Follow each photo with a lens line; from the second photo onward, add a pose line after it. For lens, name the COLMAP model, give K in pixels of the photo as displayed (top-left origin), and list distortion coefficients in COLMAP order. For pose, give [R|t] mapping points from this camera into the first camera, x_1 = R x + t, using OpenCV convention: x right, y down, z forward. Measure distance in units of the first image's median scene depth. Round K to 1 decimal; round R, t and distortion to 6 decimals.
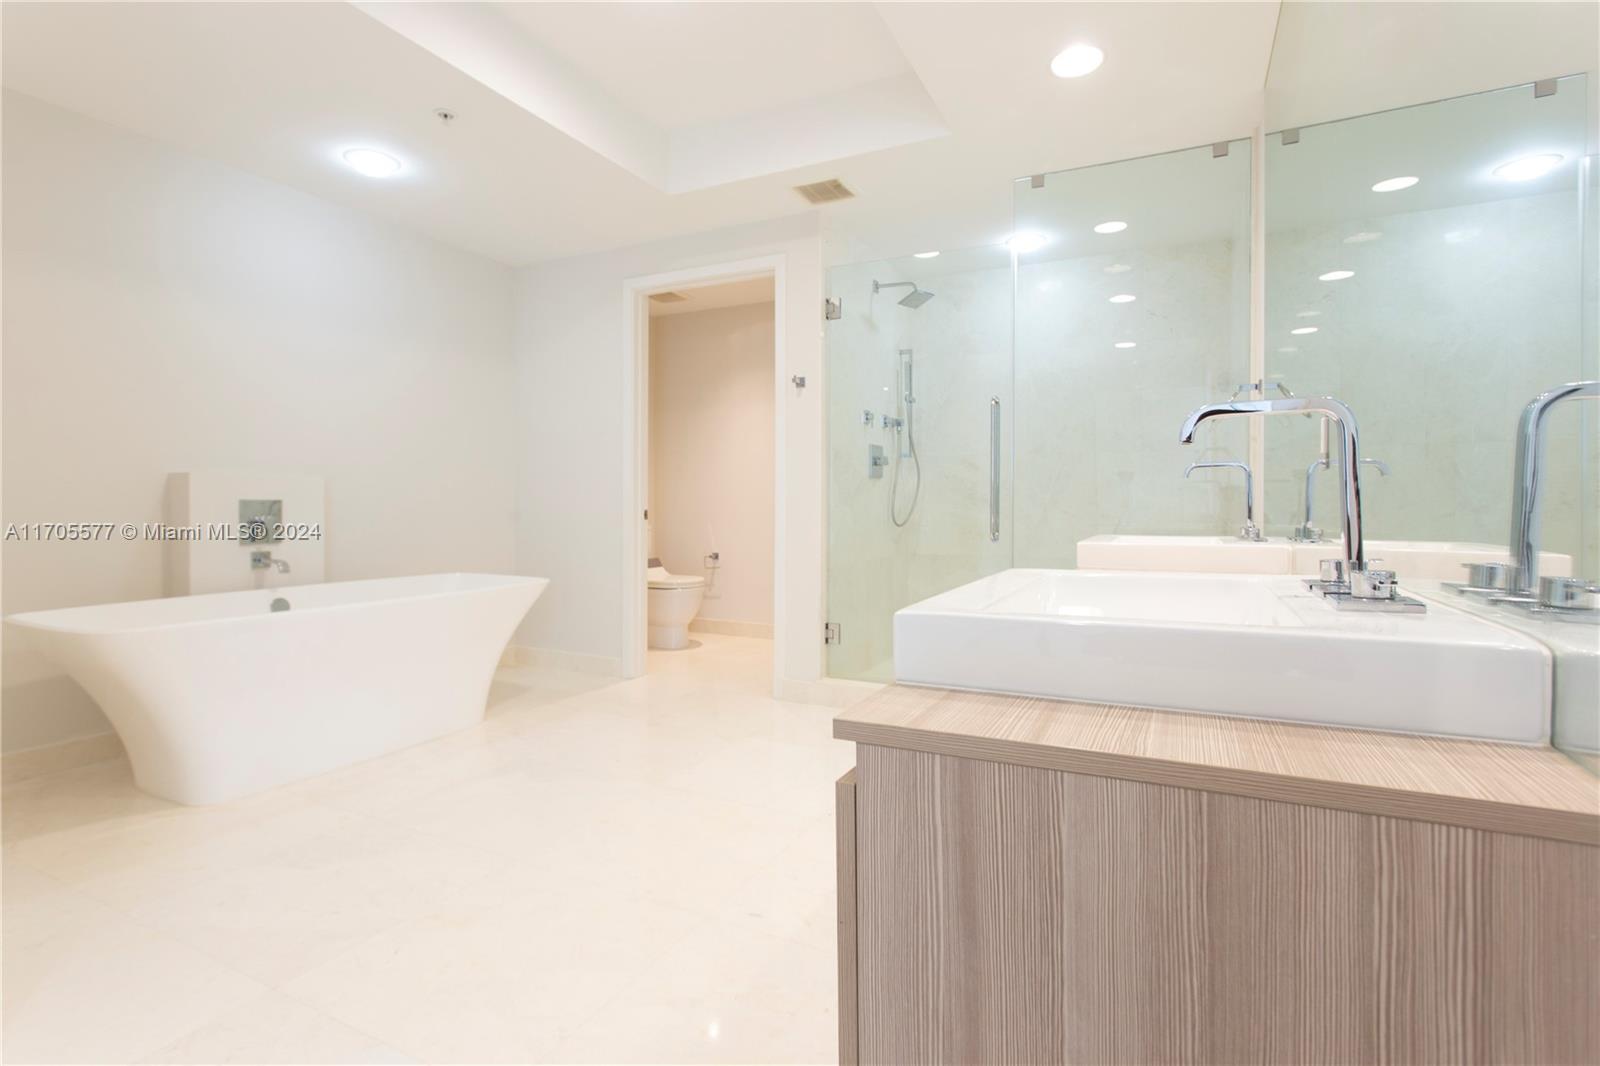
lens RADIAL K [[757.1, 0, 802.8], [0, 757.1, 525.6], [0, 0, 1]] dist [0.009434, 0.000931]
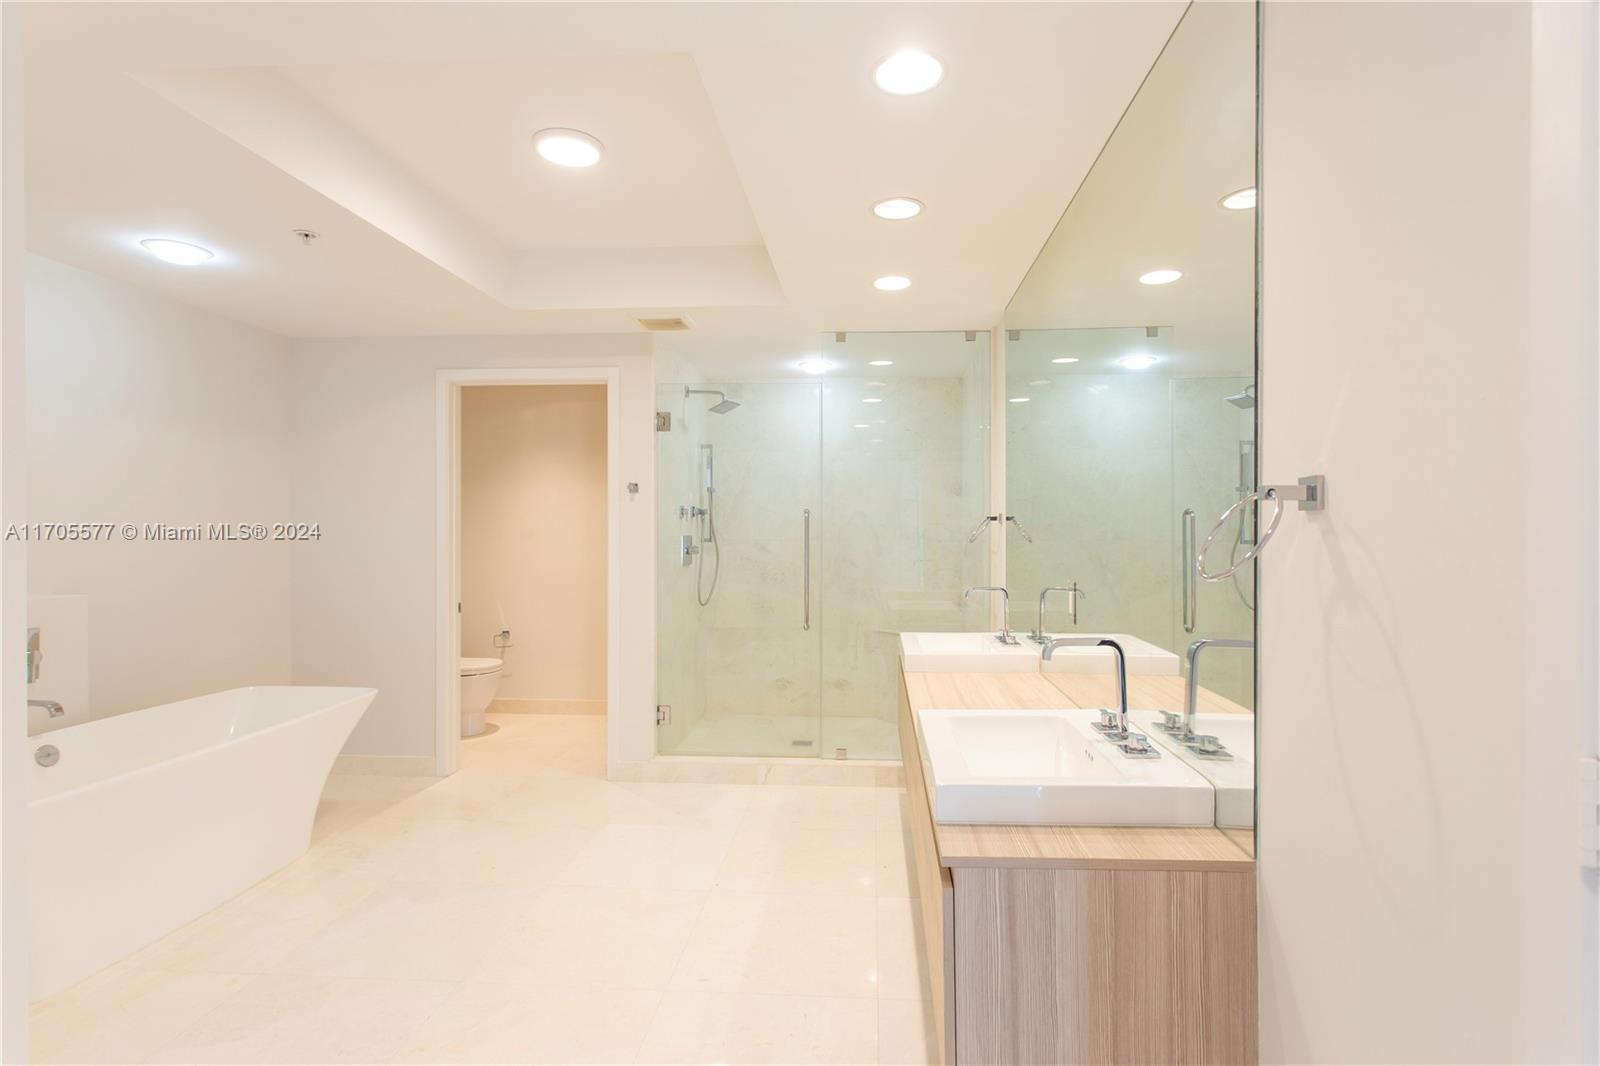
lens RADIAL K [[818.7, 0, 800.0], [0, 818.7, 533.0], [0, 0, 1]] dist [0.006085, 0.000506]
pose [[0.918795, -0.008124, 0.394652, -0.251905], [0.005595, 0.999956, 0.007558, -0.133568], [-0.394695, -0.004736, 0.918800, -0.176354]]
